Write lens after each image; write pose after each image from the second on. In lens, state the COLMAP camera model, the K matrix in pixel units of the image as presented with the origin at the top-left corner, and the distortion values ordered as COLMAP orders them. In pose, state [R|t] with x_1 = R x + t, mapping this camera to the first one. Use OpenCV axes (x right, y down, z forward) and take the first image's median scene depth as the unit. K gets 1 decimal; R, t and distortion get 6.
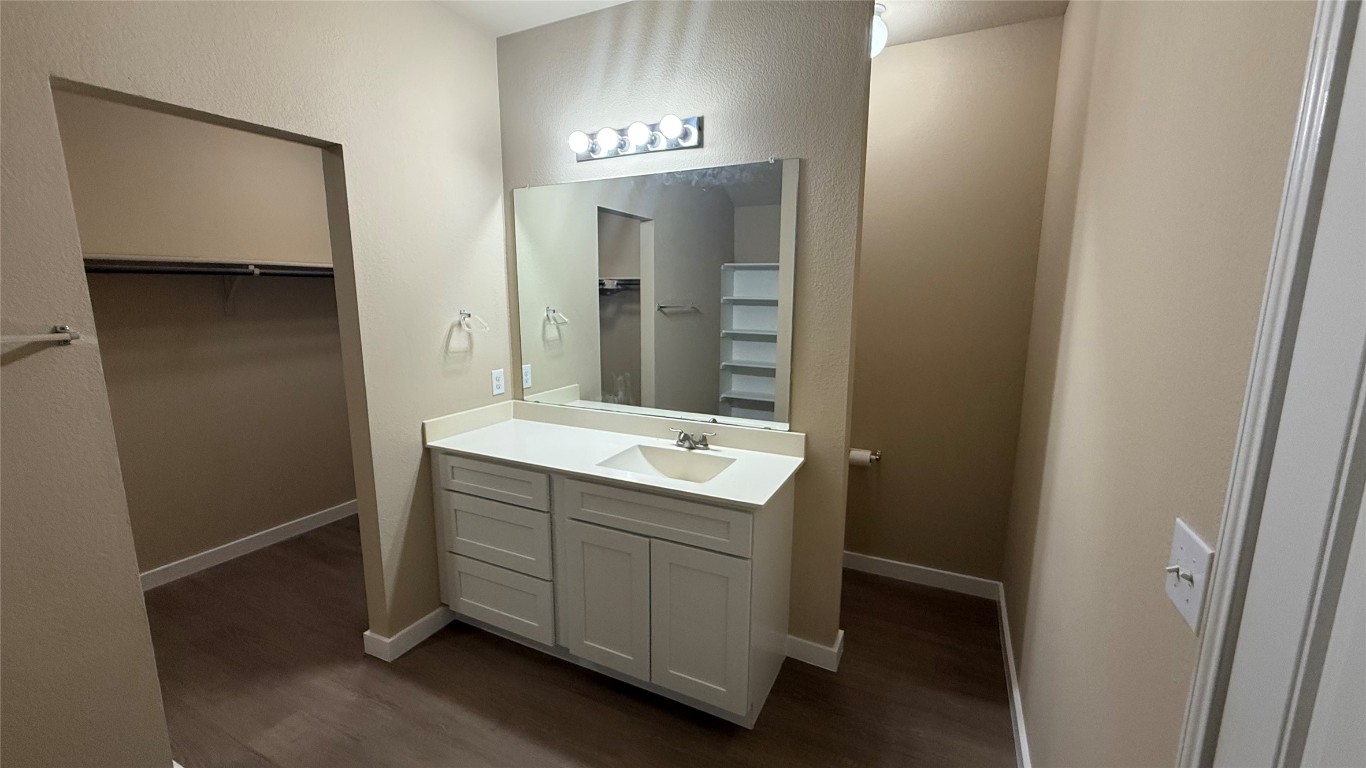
lens RADIAL K [[543.1, 0, 683.1], [0, 543.1, 383.6], [0, 0, 1]] dist [-0.000247, 0.000041]
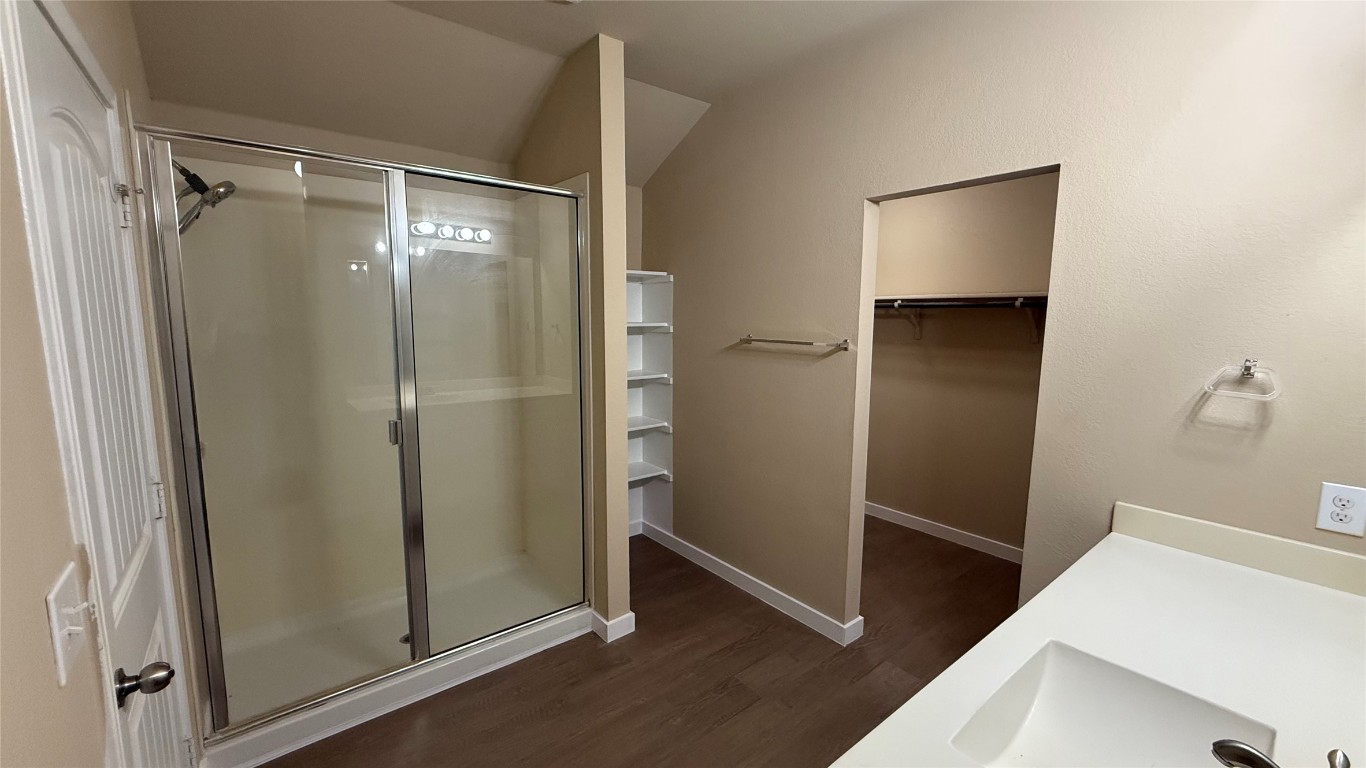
lens RADIAL K [[543.1, 0, 681.5], [0, 543.1, 384.1], [0, 0, 1]] dist [-0.000247, 0.000041]
pose [[-0.421148, 0.109248, -0.900389, 0.443218], [-0.162421, 0.967588, 0.193373, -0.142903], [0.892331, 0.227680, -0.389753, 0.811596]]
